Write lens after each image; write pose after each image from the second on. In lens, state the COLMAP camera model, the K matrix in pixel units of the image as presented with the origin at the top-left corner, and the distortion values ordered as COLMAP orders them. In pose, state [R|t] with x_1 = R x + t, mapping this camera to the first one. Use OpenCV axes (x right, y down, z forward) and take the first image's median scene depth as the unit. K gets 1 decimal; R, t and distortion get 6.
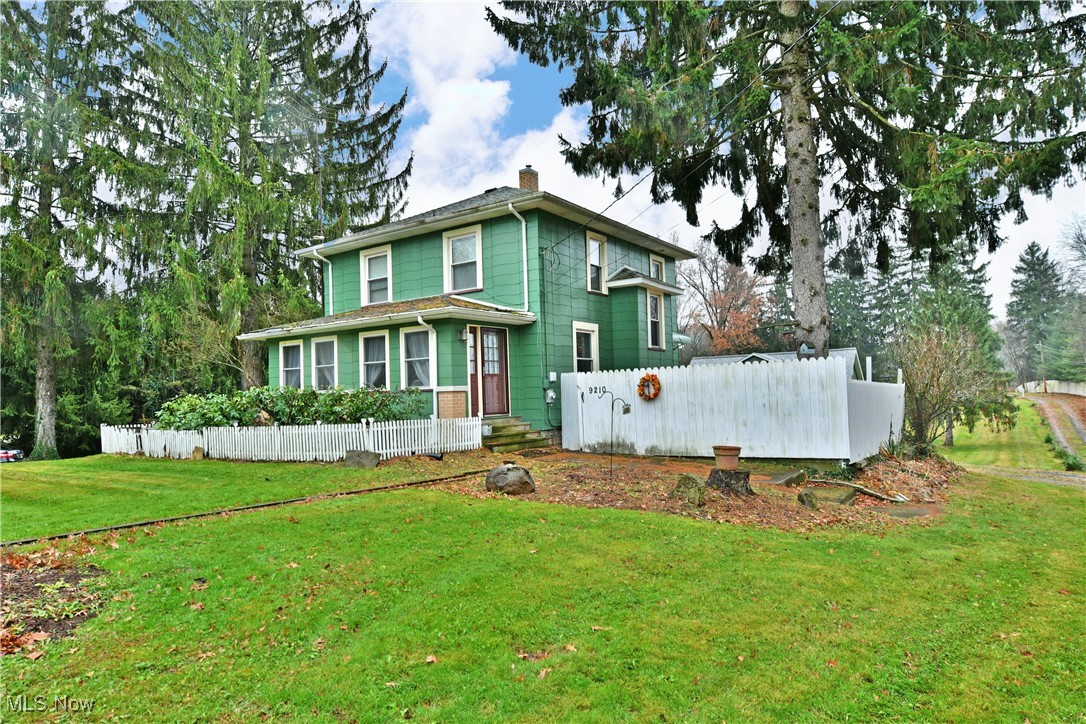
lens RADIAL K [[662.0, 0, 548.2], [0, 662.0, 365.3], [0, 0, 1]] dist [-0.008296, -0.009888]
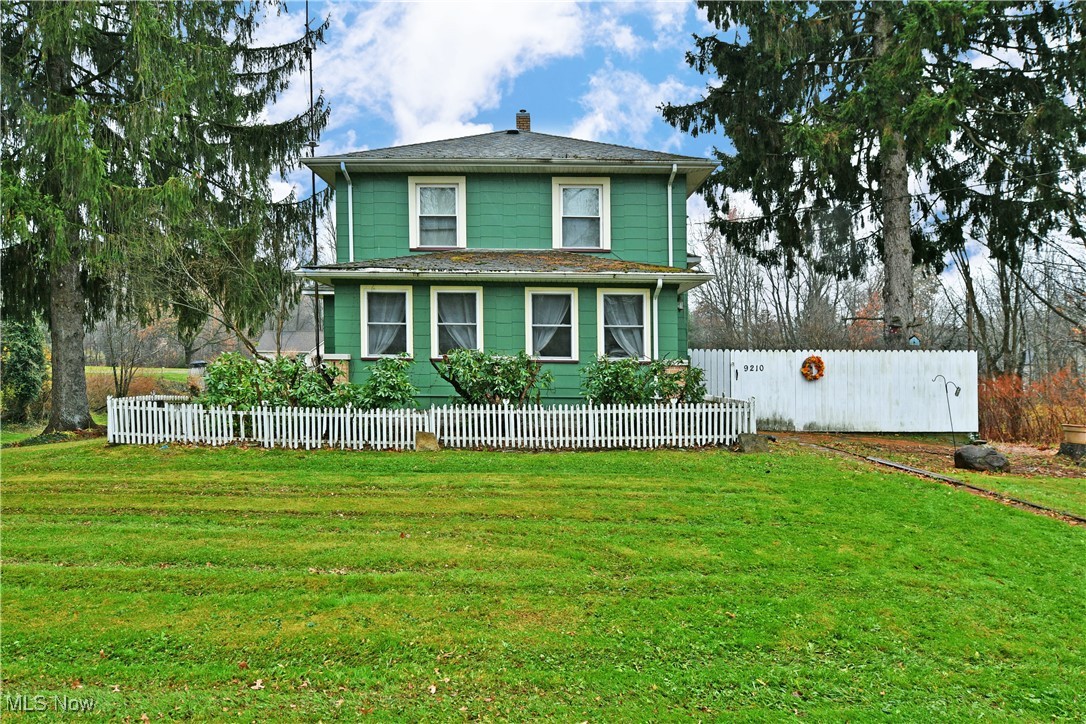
lens RADIAL K [[662.0, 0, 542.7], [0, 662.0, 366.1], [0, 0, 1]] dist [-0.008296, -0.009888]
pose [[0.820500, 0.032275, 0.570734, -0.770008], [-0.059567, 0.997797, 0.029209, 0.023257], [-0.568534, -0.057963, 0.820615, 0.347615]]
